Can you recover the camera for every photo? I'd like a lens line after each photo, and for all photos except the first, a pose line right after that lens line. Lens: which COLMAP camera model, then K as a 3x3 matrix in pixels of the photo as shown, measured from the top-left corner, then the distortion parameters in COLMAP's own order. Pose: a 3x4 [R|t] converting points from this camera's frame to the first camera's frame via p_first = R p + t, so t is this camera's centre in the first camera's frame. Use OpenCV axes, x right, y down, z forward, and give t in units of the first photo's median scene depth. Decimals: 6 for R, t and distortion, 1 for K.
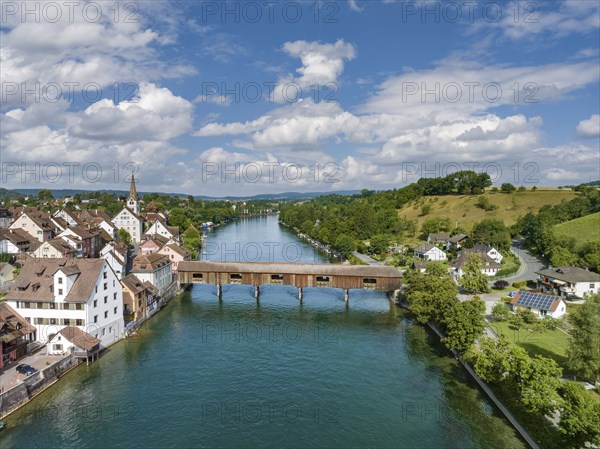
lens RADIAL K [[427.4, 0, 303.3], [0, 427.4, 215.6], [0, 0, 1]] dist [0.000299, -0.045359]
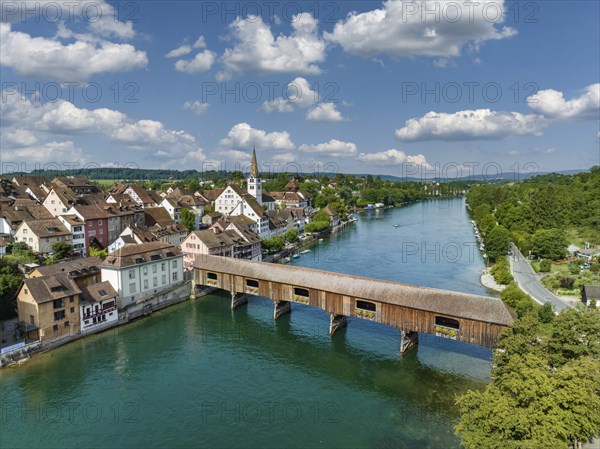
lens RADIAL K [[427.4, 0, 303.3], [0, 427.4, 215.6], [0, 0, 1]] dist [0.000299, -0.045359]
pose [[0.887134, 0.033325, -0.460307, 0.222739], [-0.013486, 0.998836, 0.046322, 0.002975], [0.461314, -0.034886, 0.886551, 0.446719]]
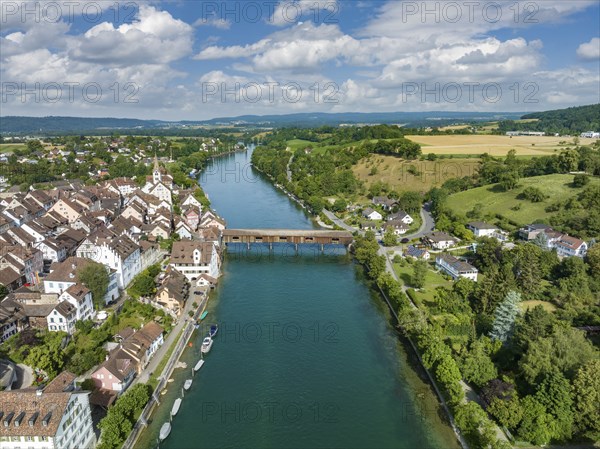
lens RADIAL K [[427.4, 0, 303.3], [0, 427.4, 215.6], [0, 0, 1]] dist [0.000299, -0.045359]
pose [[0.995267, -0.025949, 0.093651, -0.139077], [0.008861, 0.983909, 0.178453, -0.256047], [-0.096775, -0.176779, 0.979481, -0.700251]]
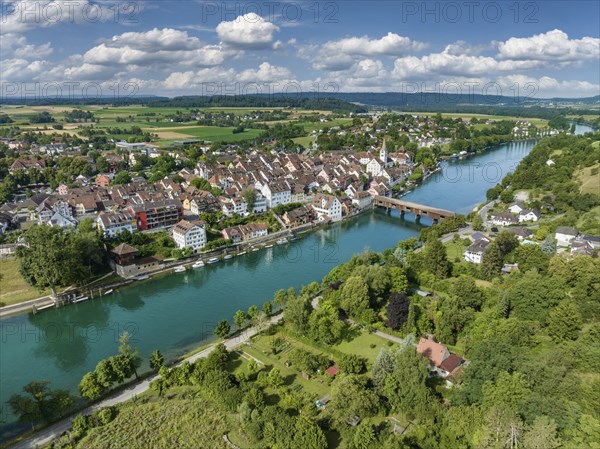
lens RADIAL K [[427.4, 0, 303.3], [0, 427.4, 215.6], [0, 0, 1]] dist [0.000299, -0.045359]
pose [[0.759634, 0.172699, -0.627001, 0.963978], [-0.023806, 0.970836, 0.238561, -0.357329], [0.649915, -0.166293, 0.741591, -1.100377]]
